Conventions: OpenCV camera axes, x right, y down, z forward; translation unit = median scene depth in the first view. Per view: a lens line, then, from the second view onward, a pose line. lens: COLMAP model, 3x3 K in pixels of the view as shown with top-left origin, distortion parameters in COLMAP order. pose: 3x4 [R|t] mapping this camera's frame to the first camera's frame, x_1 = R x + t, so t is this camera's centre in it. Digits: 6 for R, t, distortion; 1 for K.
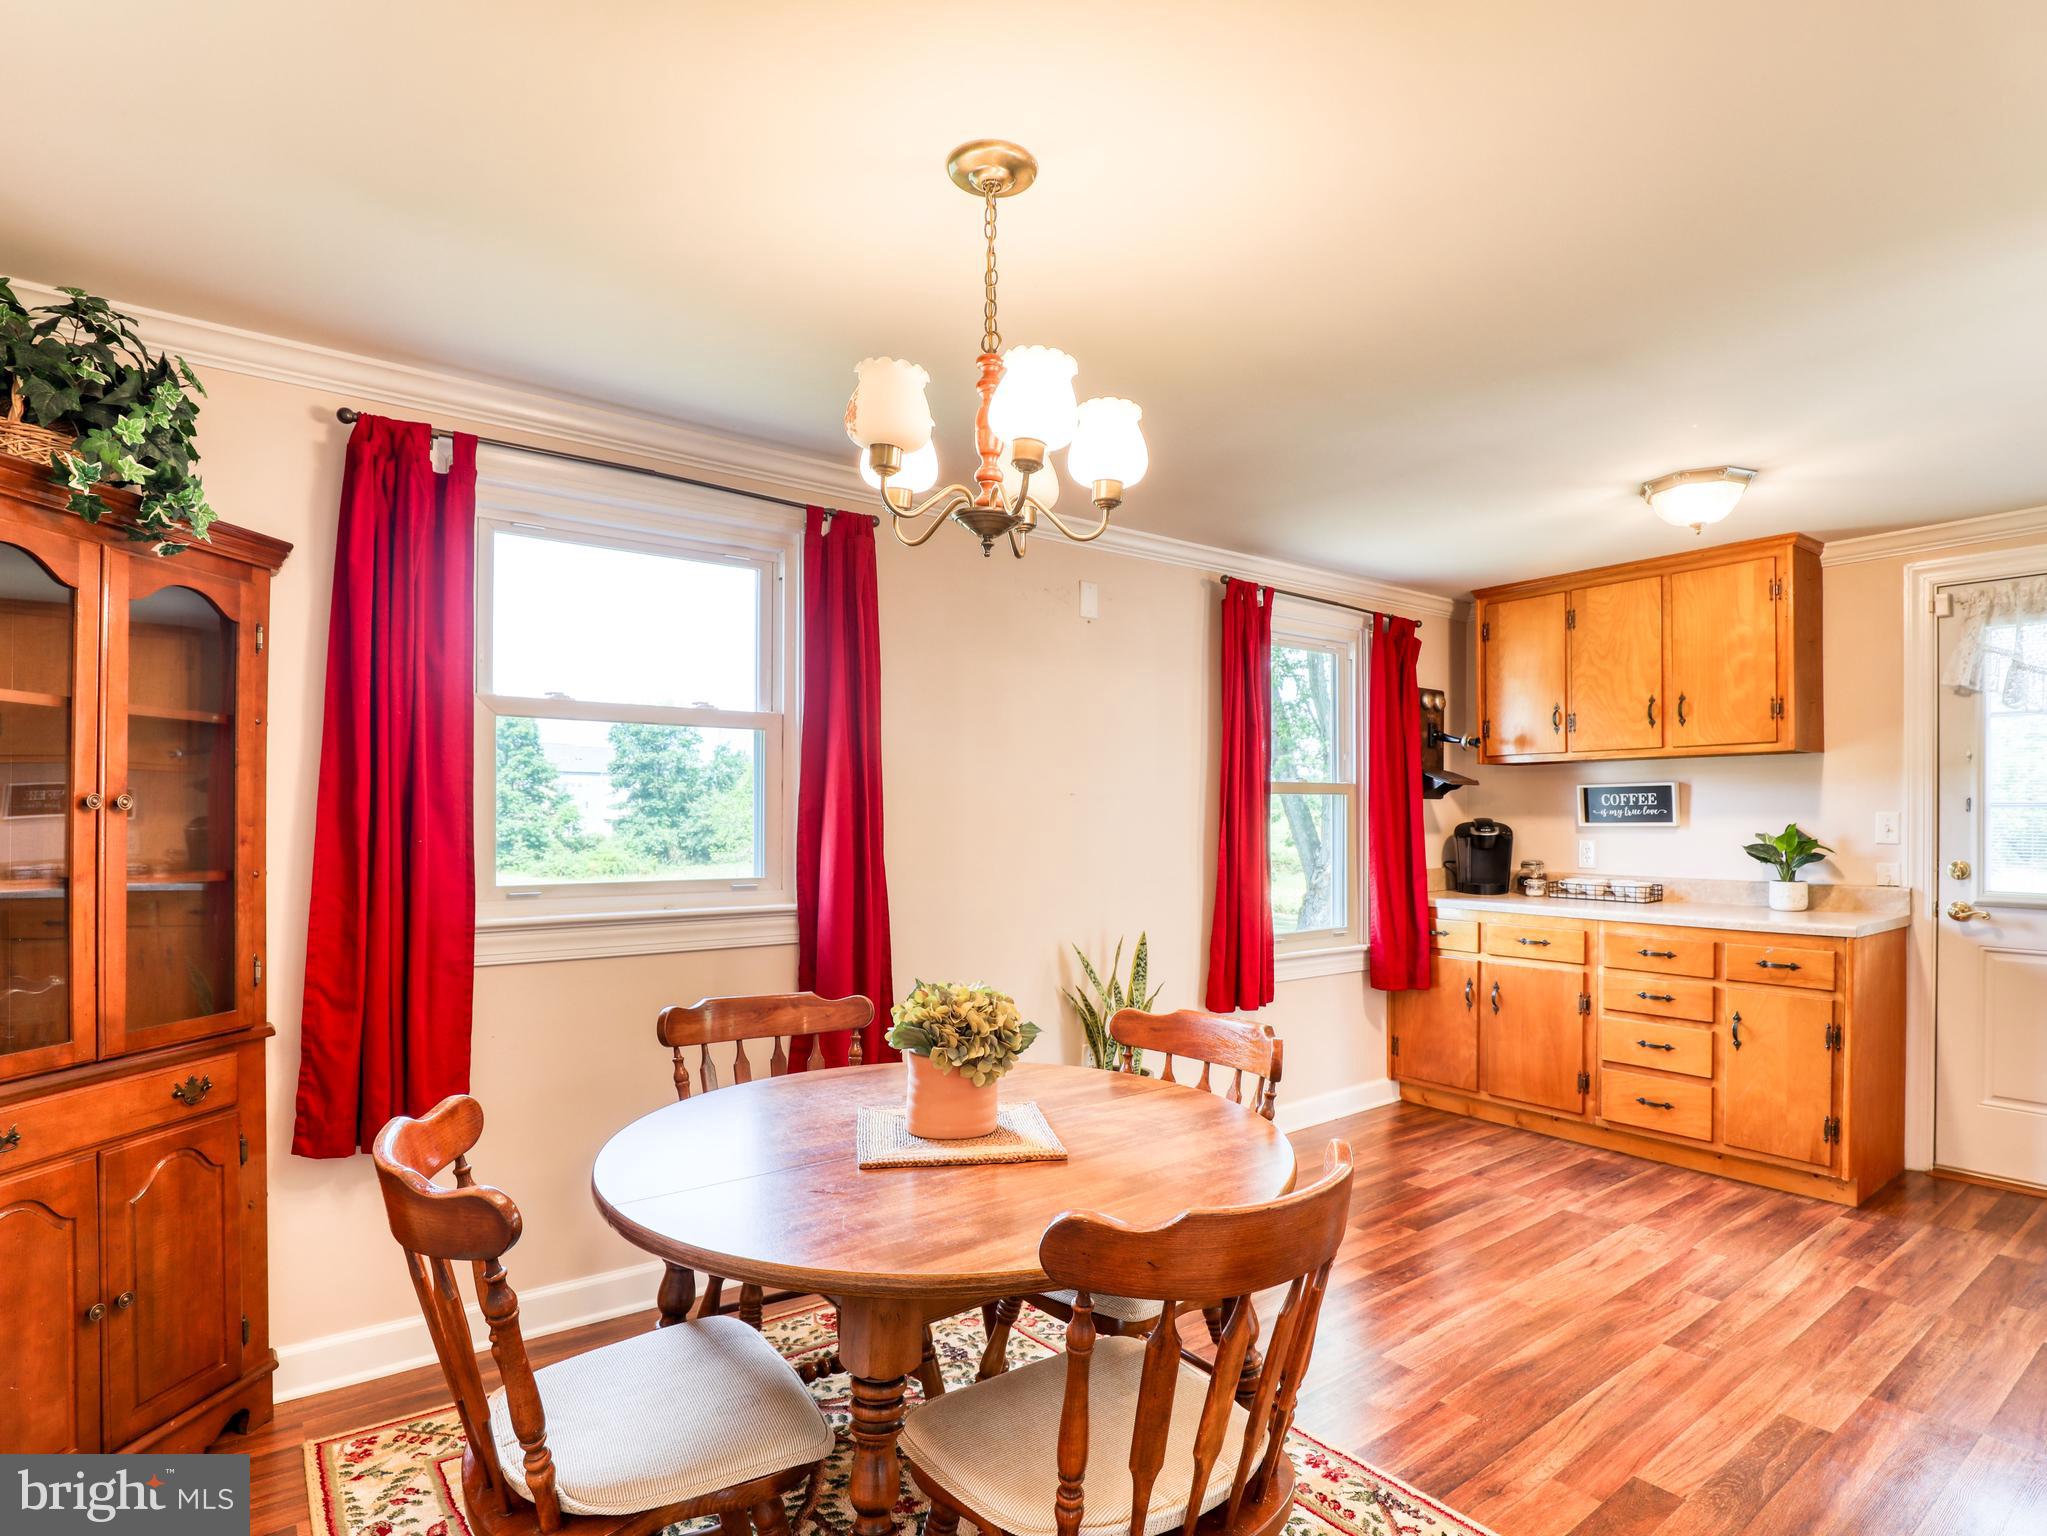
lens RADIAL K [[1070.9, 0, 1052.3], [0, 1070.9, 819.3], [0, 0, 1]] dist [-0.028970, 0.000705]
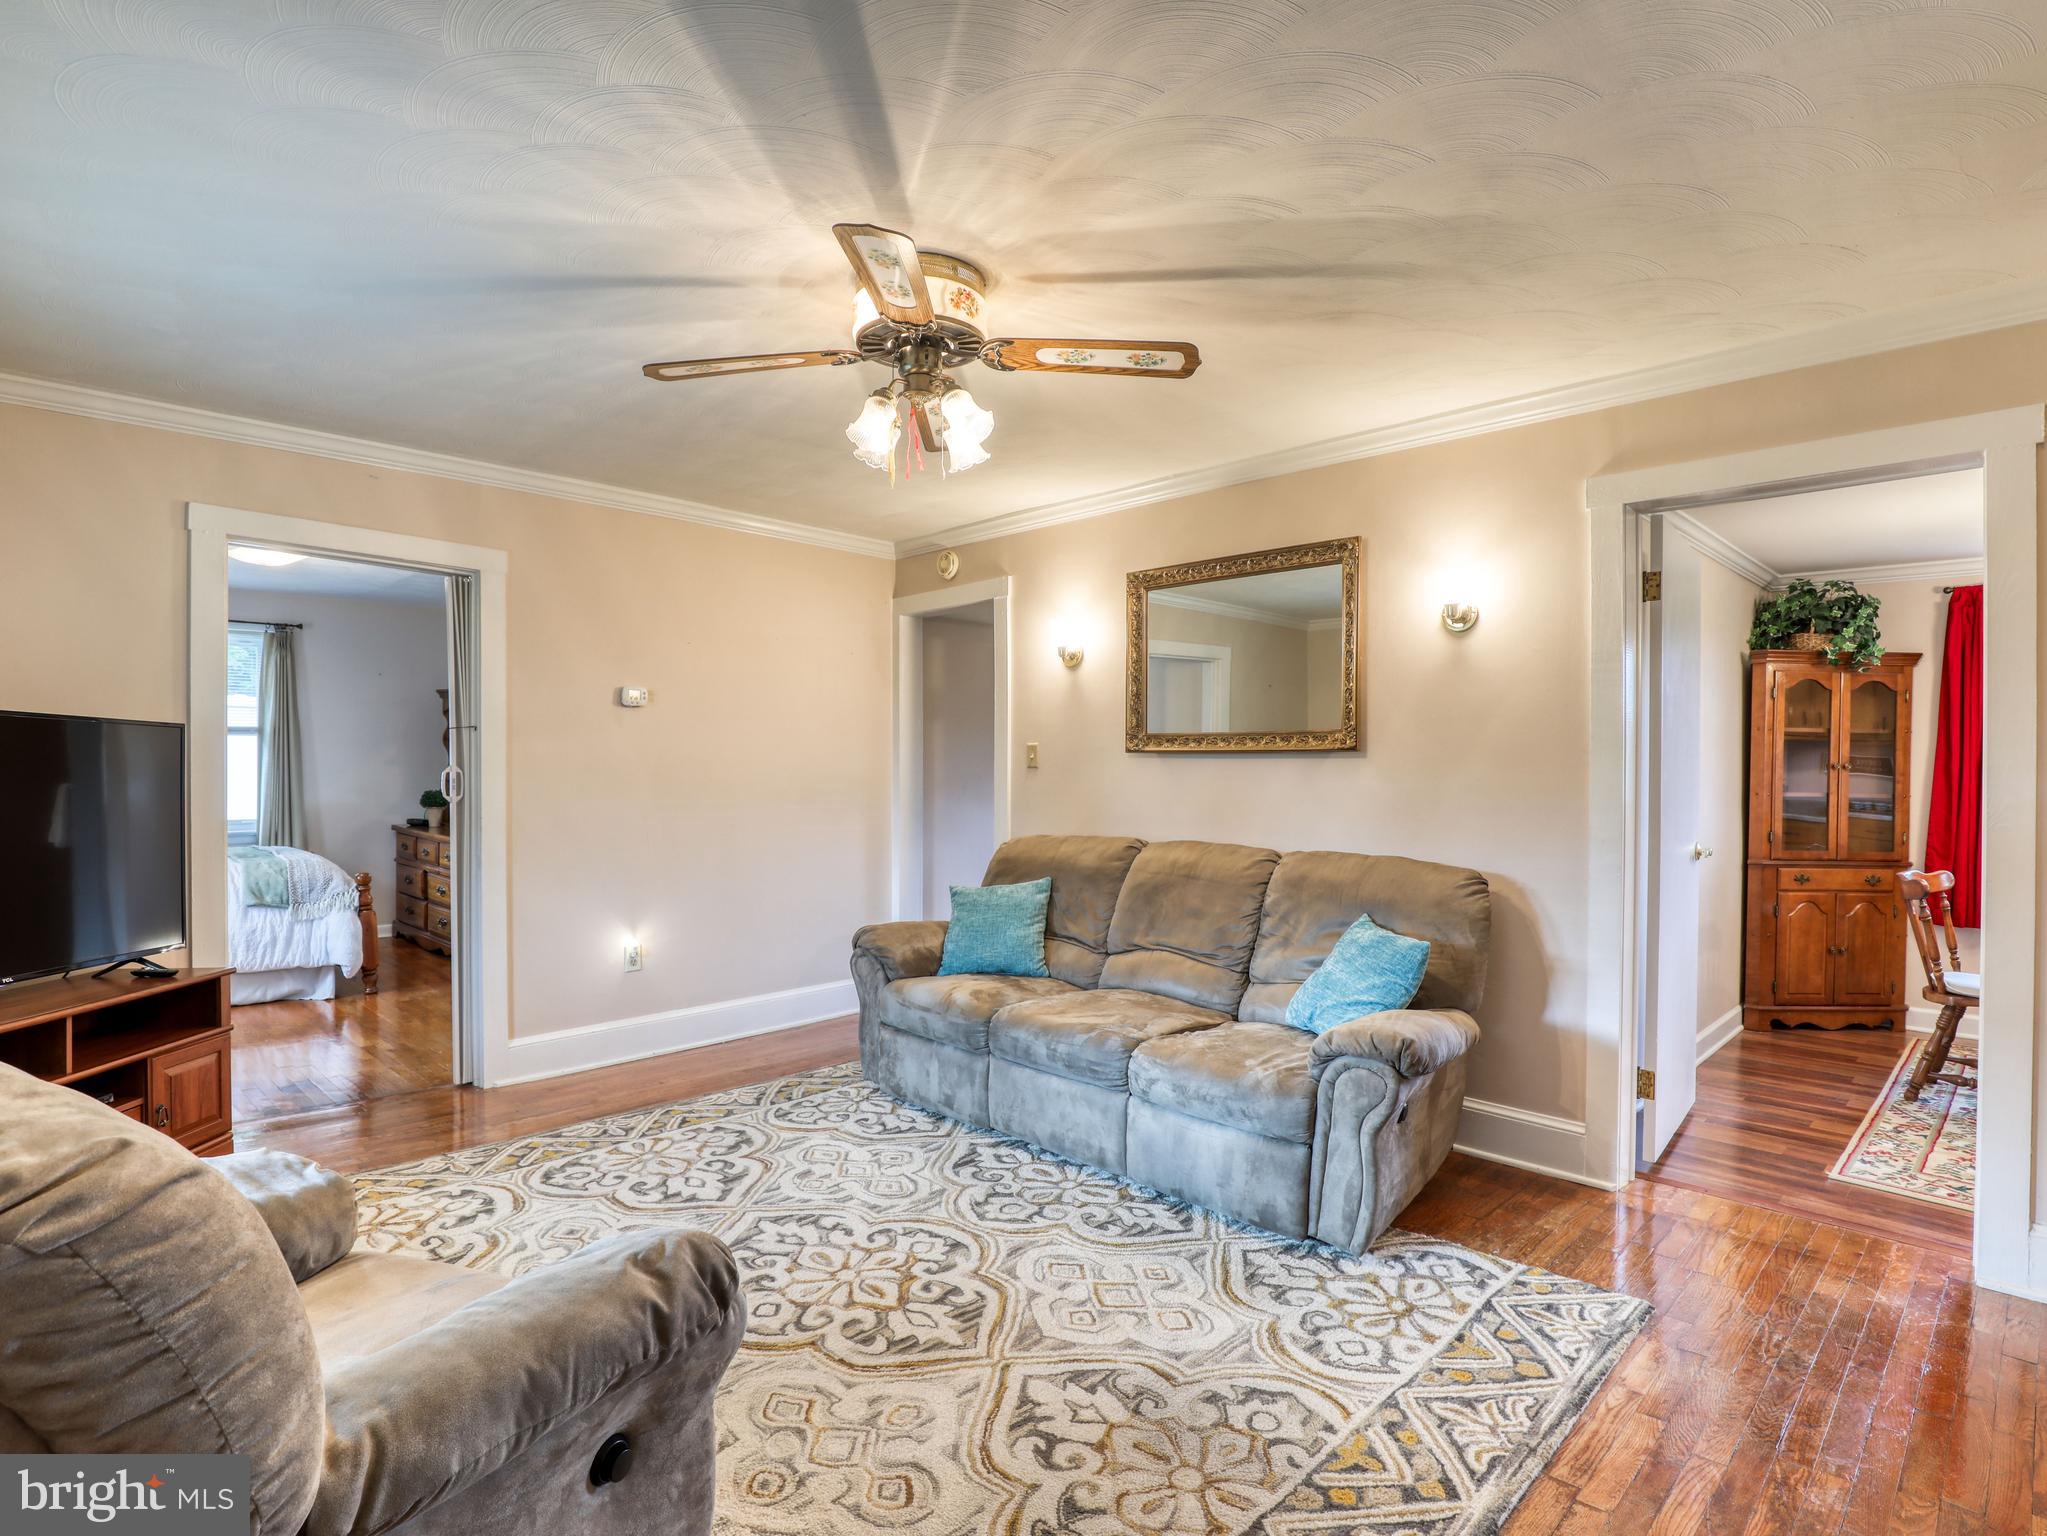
lens RADIAL K [[1054.7, 0, 1036.8], [0, 1054.7, 773.0], [0, 0, 1]] dist [-0.033987, 0.005830]
pose [[0.118052, 0.005436, -0.992993, 0.699346], [-0.008692, 0.999952, 0.004441, 0.003442], [0.992969, 0.008107, 0.118093, -0.642173]]
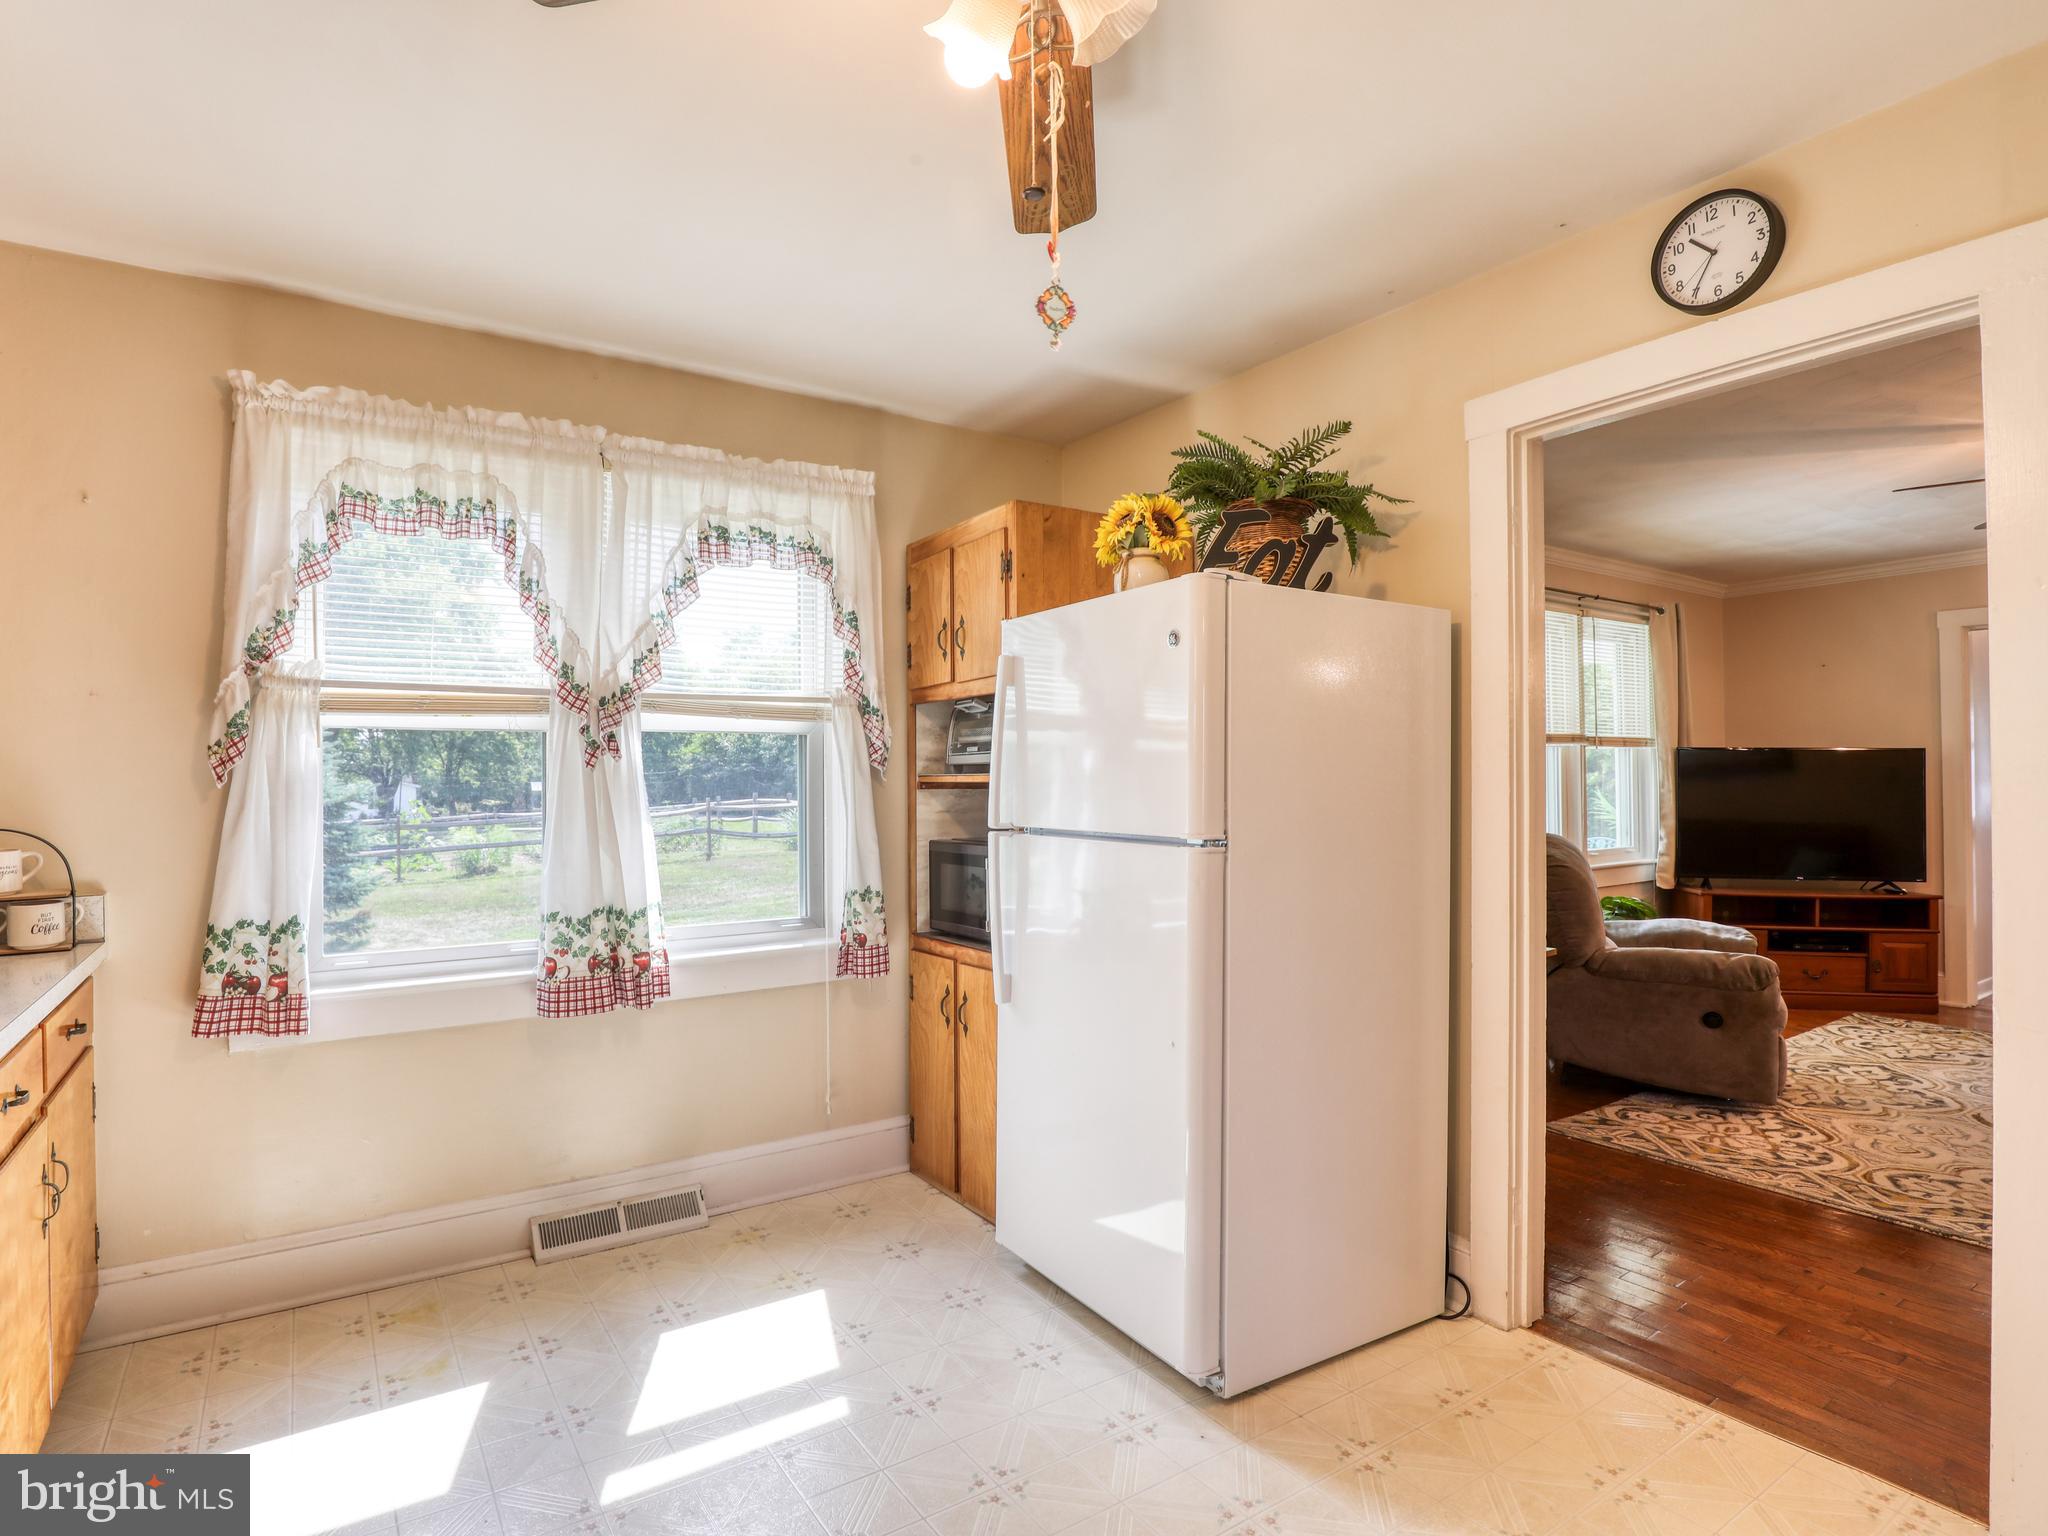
lens RADIAL K [[1074.2, 0, 981.3], [0, 1074.2, 770.5], [0, 0, 1]] dist [-0.027606, 0.002878]
pose [[-0.995764, 0.008982, 0.091504, 0.921081], [0.008725, 0.999957, -0.003207, 0.001830], [-0.091529, -0.002395, -0.995800, 0.283147]]
